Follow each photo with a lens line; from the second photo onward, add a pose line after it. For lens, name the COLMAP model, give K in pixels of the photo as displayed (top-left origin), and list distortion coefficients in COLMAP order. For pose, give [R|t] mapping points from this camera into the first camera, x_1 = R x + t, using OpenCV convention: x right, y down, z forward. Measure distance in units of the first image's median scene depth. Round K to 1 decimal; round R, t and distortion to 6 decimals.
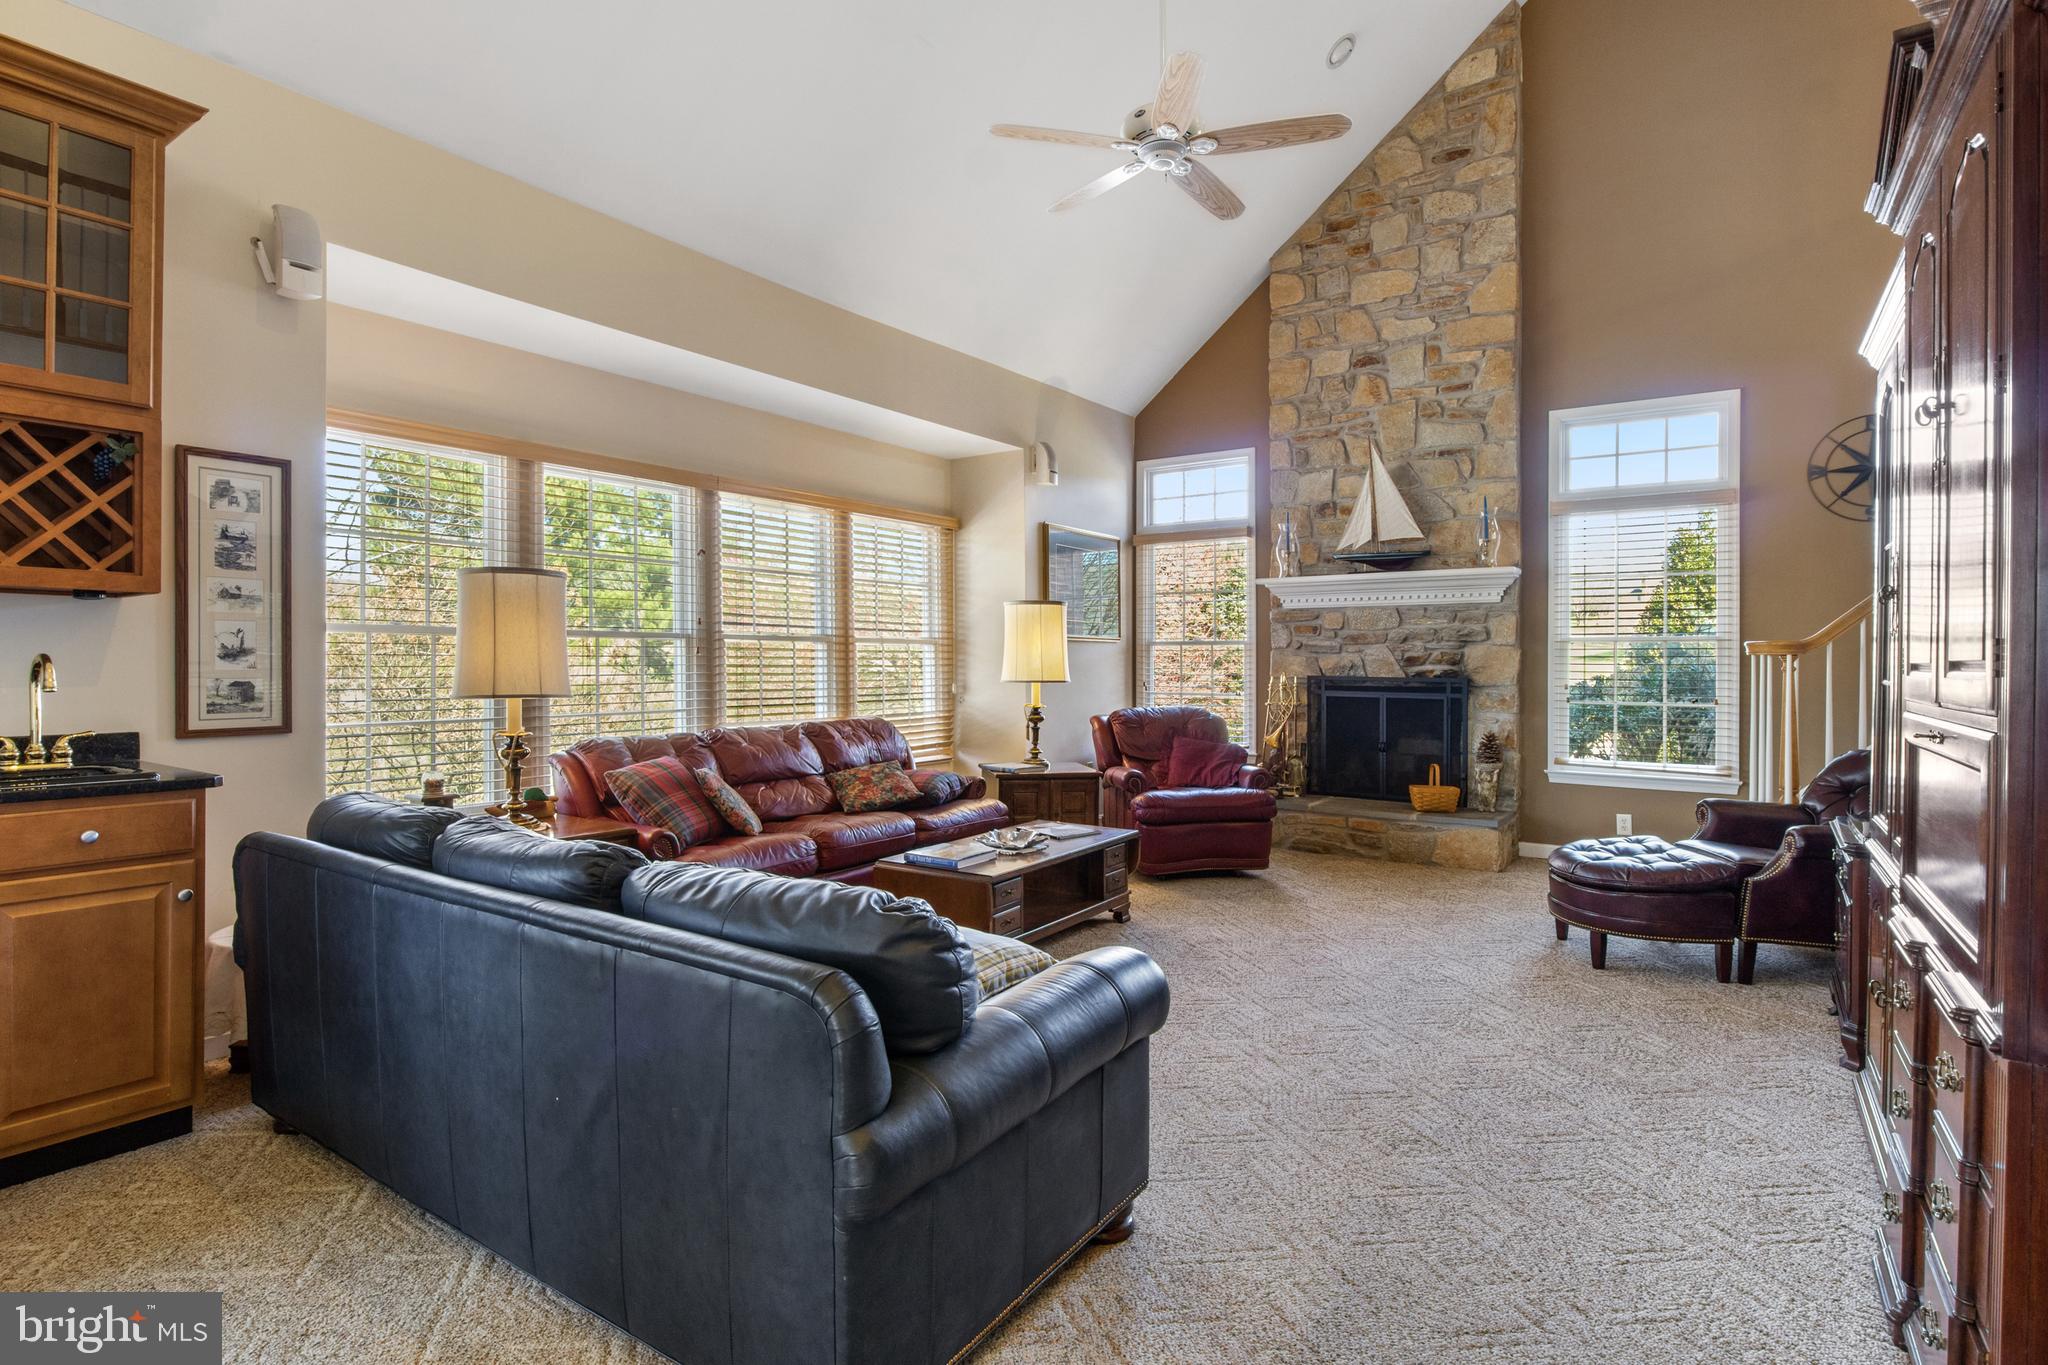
lens RADIAL K [[1029.3, 0, 1014.4], [0, 1029.3, 661.7], [0, 0, 1]] dist [-0.006243, -0.001448]
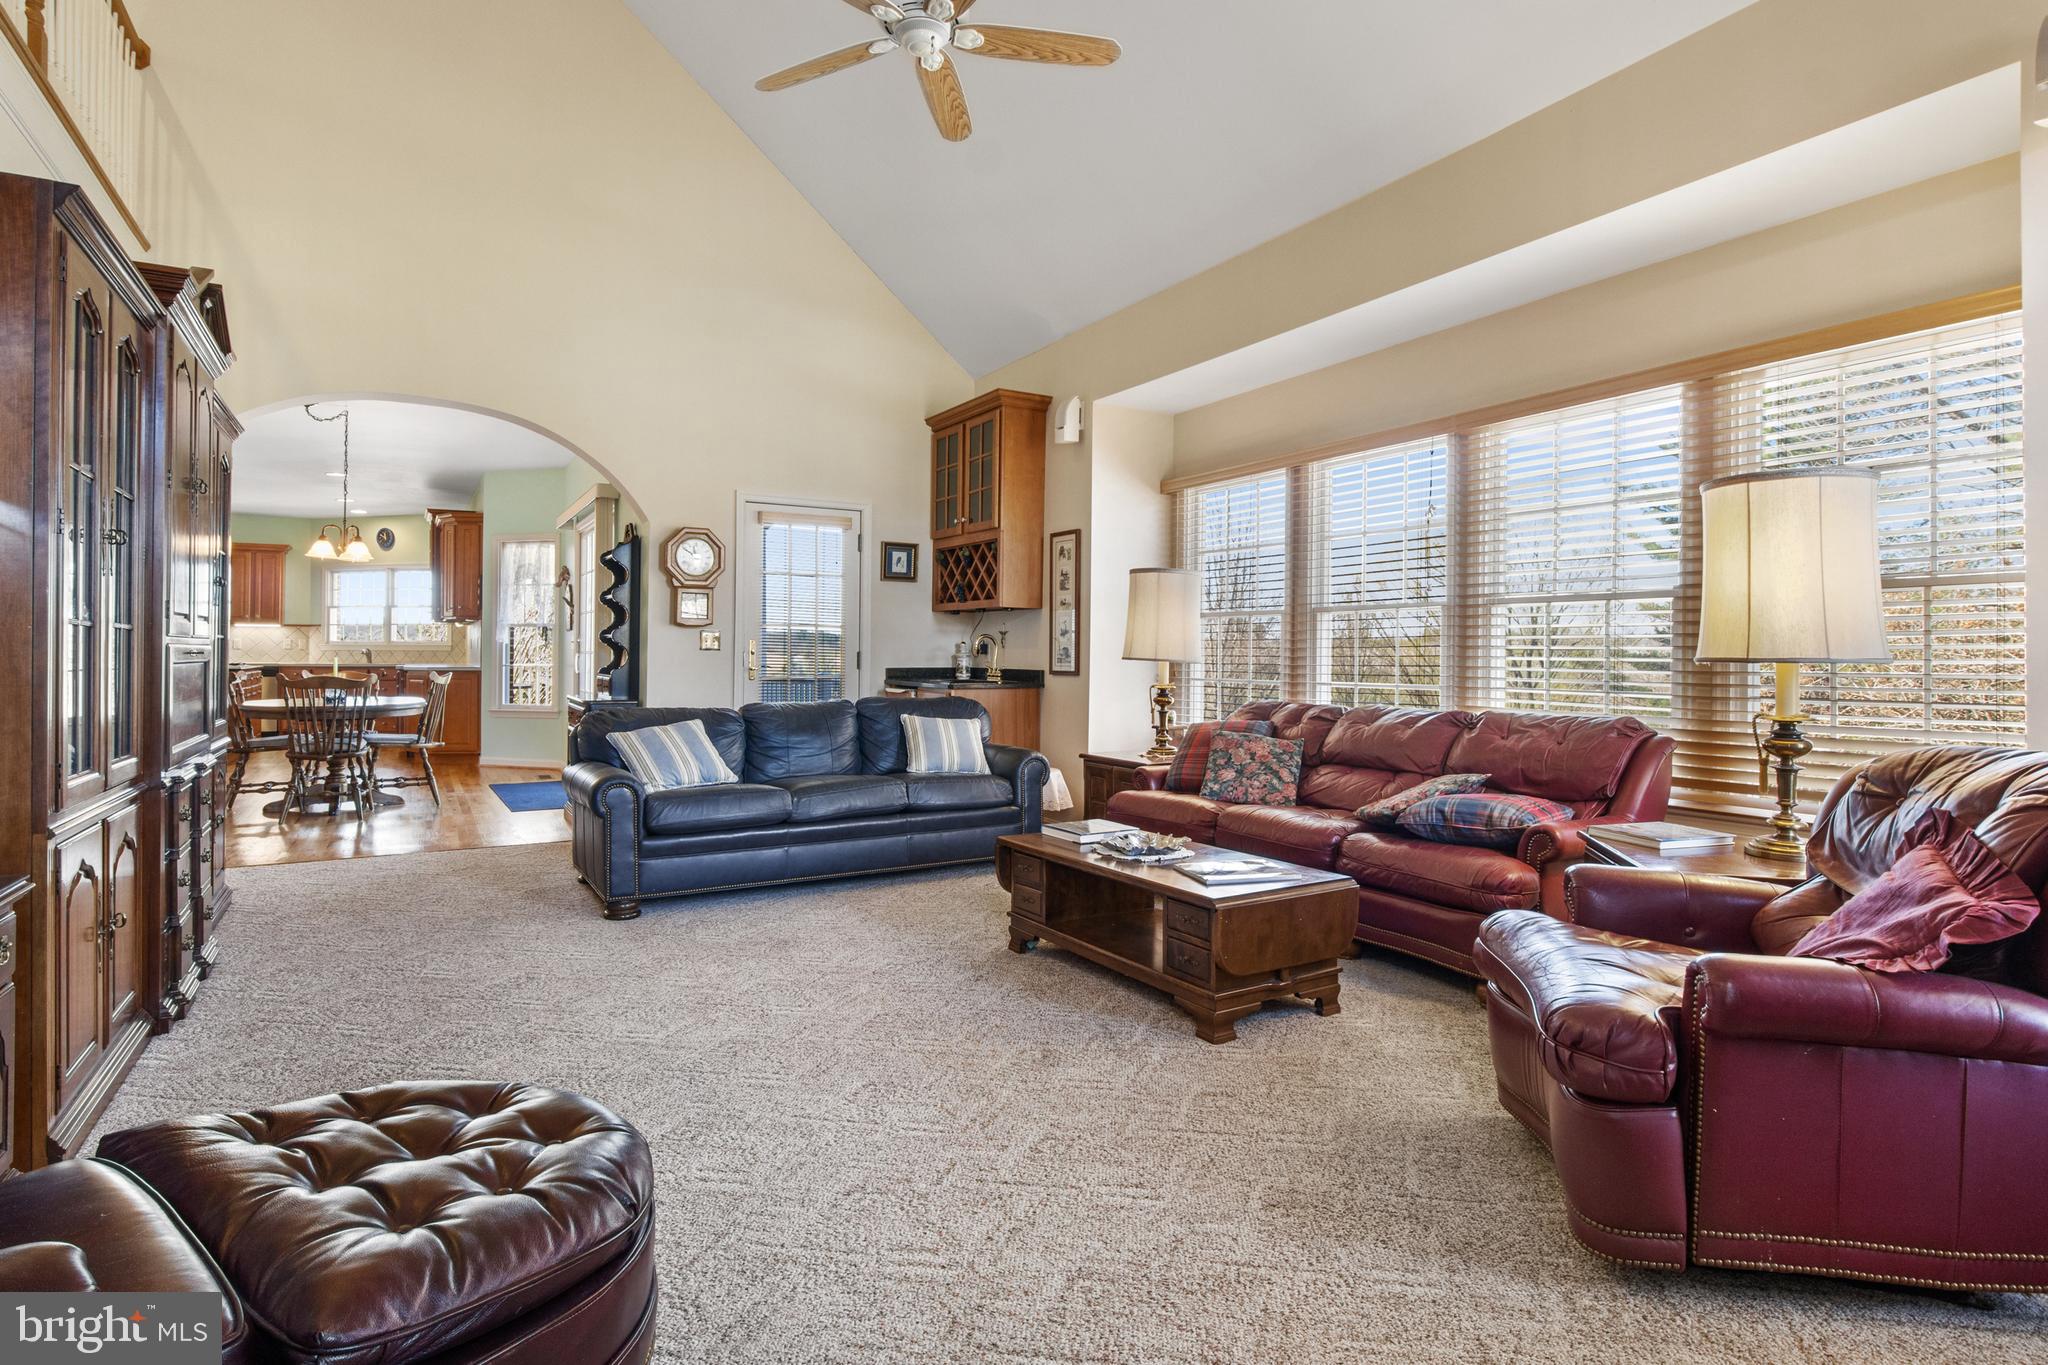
lens RADIAL K [[1029.3, 0, 1019.5], [0, 1029.3, 678.5], [0, 0, 1]] dist [-0.006243, -0.001448]
pose [[-0.415250, 0.020988, -0.909465, 0.525728], [-0.002271, 0.999707, 0.024107, 0.015608], [0.909705, 0.012076, -0.415081, 0.850446]]
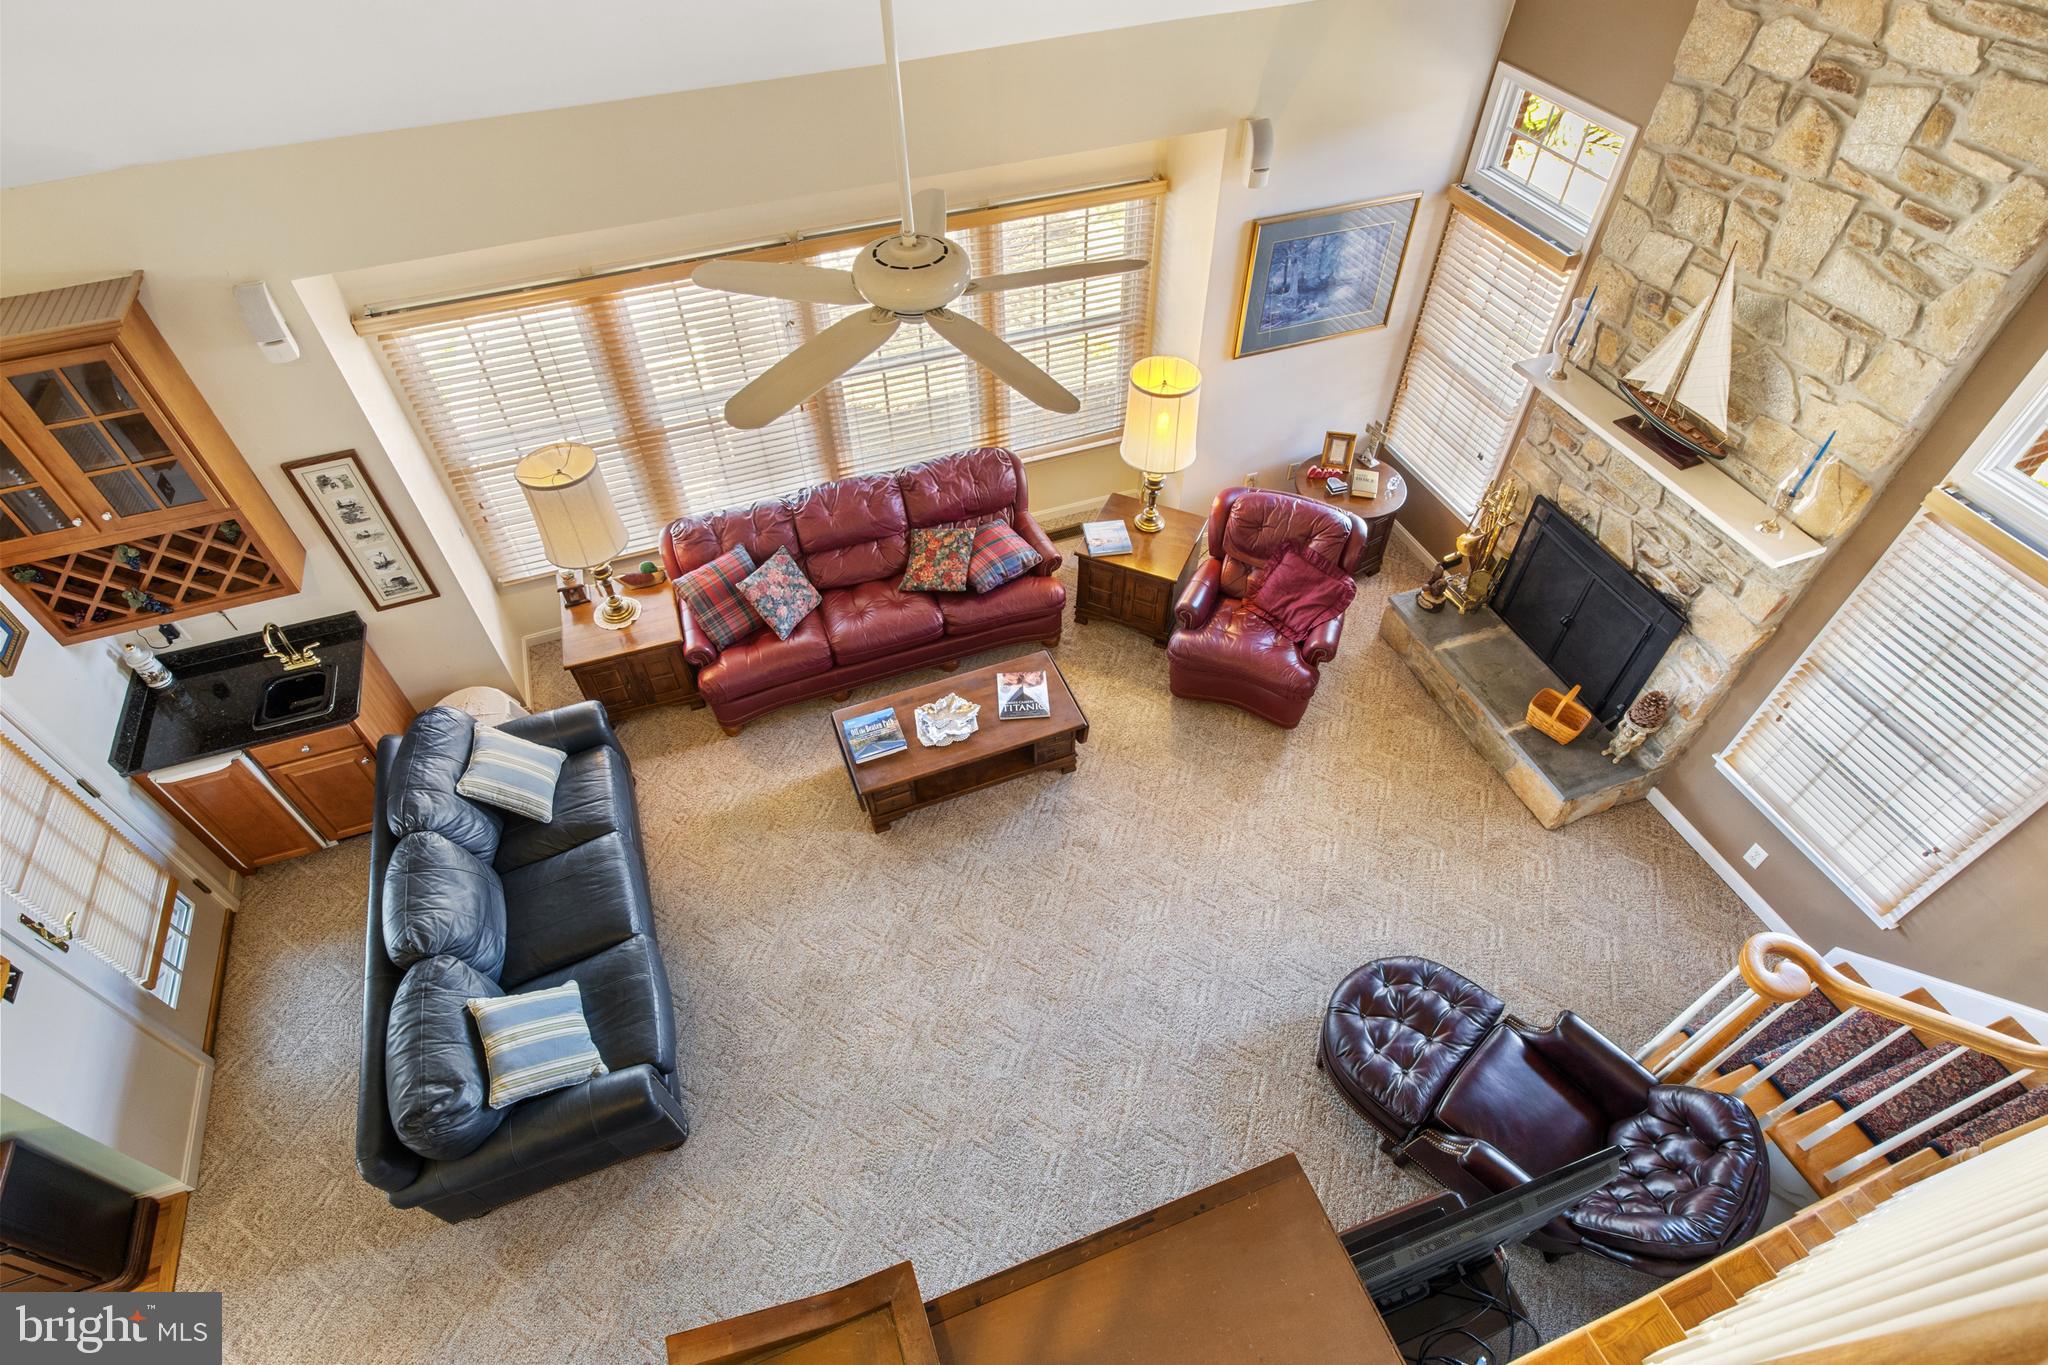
lens RADIAL K [[1029.3, 0, 1014.8], [0, 1029.3, 703.5], [0, 0, 1]] dist [-0.006243, -0.001448]
pose [[0.817698, 0.425112, -0.388136, 0.354573], [0.014047, 0.659324, 0.751728, -0.504351], [0.575476, -0.620139, 0.533156, 0.285630]]
